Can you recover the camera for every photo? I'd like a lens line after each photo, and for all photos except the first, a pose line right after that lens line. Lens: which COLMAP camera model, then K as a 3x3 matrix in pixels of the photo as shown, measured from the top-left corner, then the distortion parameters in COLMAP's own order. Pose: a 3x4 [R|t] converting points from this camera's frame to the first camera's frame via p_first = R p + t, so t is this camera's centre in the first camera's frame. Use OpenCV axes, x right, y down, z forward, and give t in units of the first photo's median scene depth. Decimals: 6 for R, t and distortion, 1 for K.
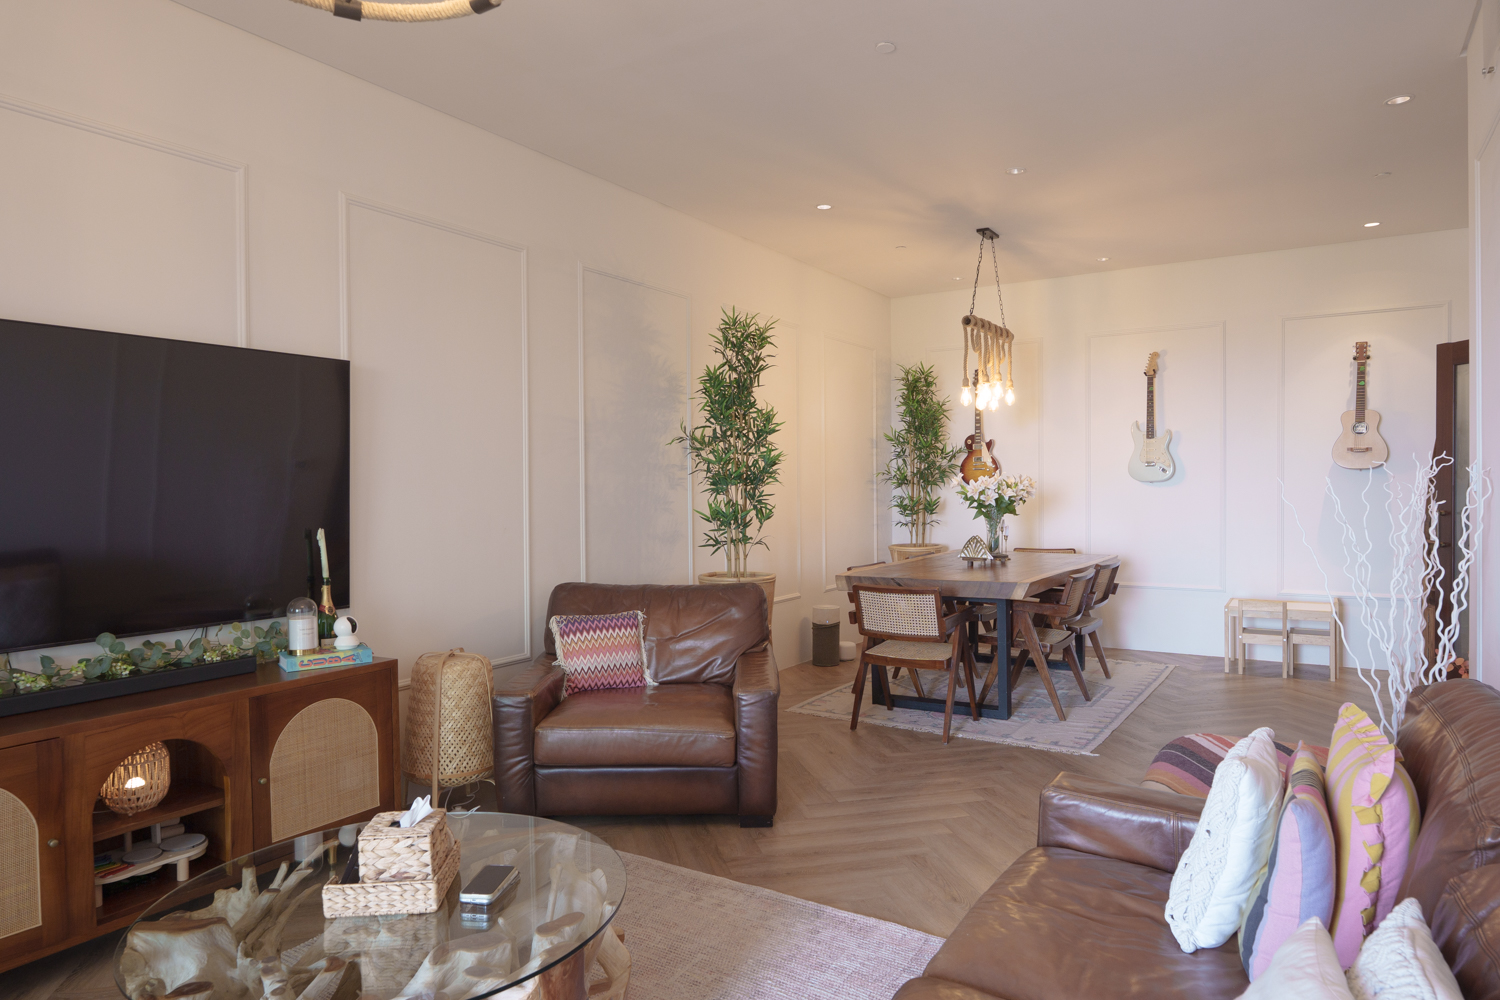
lens RADIAL K [[913.1, 0, 750.0], [0, 913.1, 500.0], [0, 0, 1]] dist [0.002916, -0.014040]
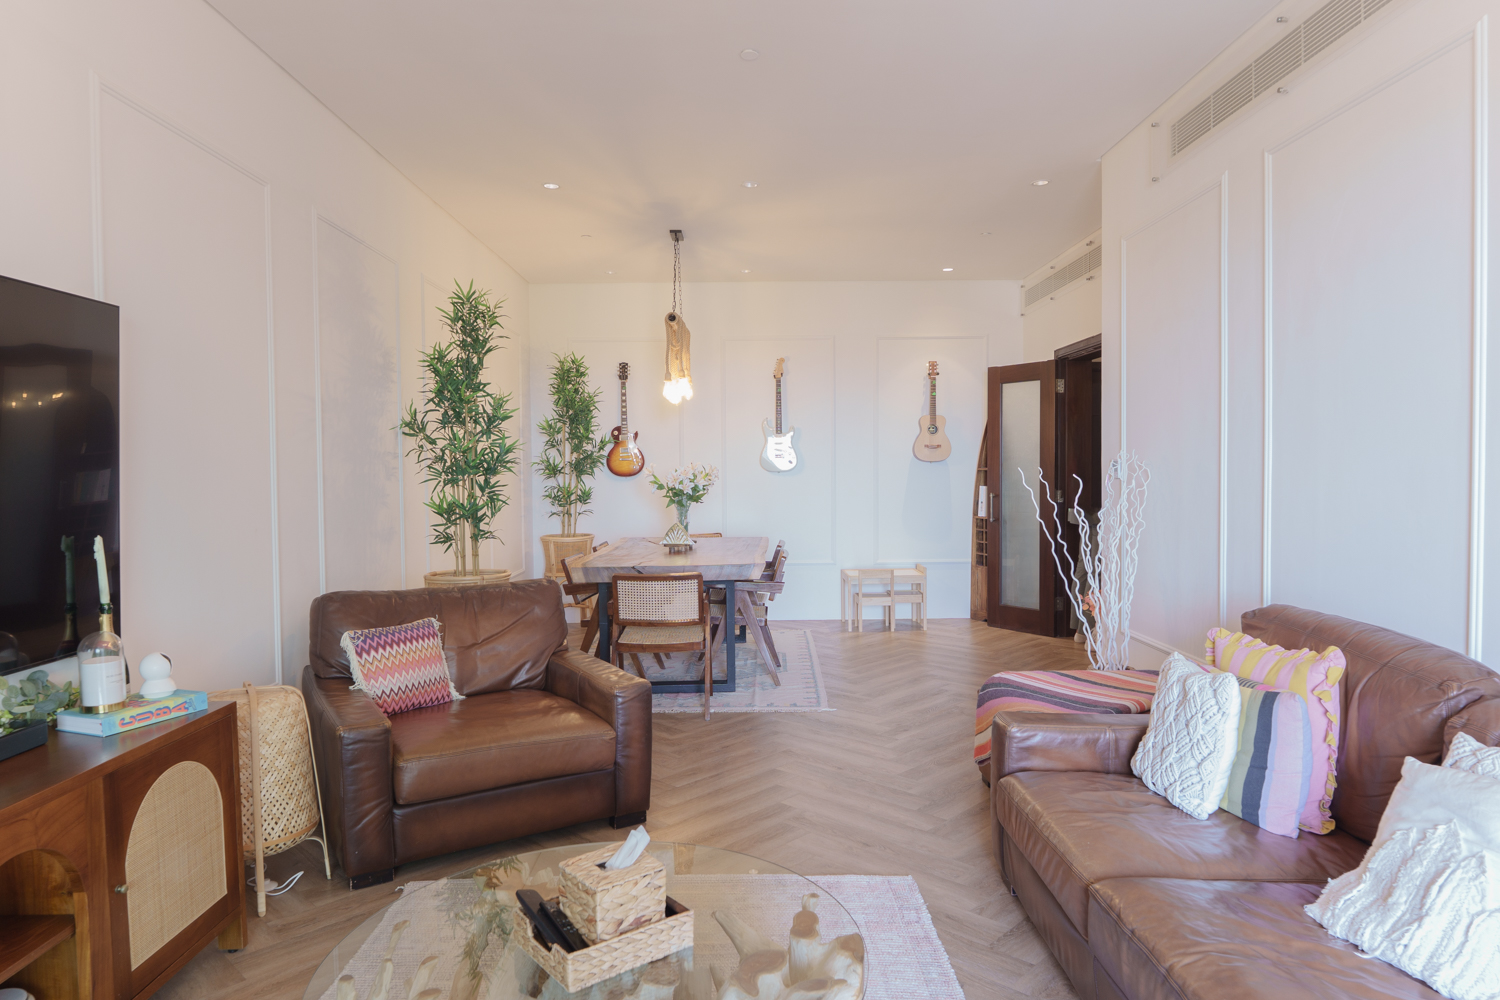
lens RADIAL K [[913.1, 0, 750.0], [0, 913.1, 500.0], [0, 0, 1]] dist [0.002916, -0.014040]
pose [[0.845991, -0.016490, 0.532943, -0.266296], [0.010912, 0.999848, 0.013614, -0.000856], [-0.533086, -0.005702, 0.846042, 0.073043]]
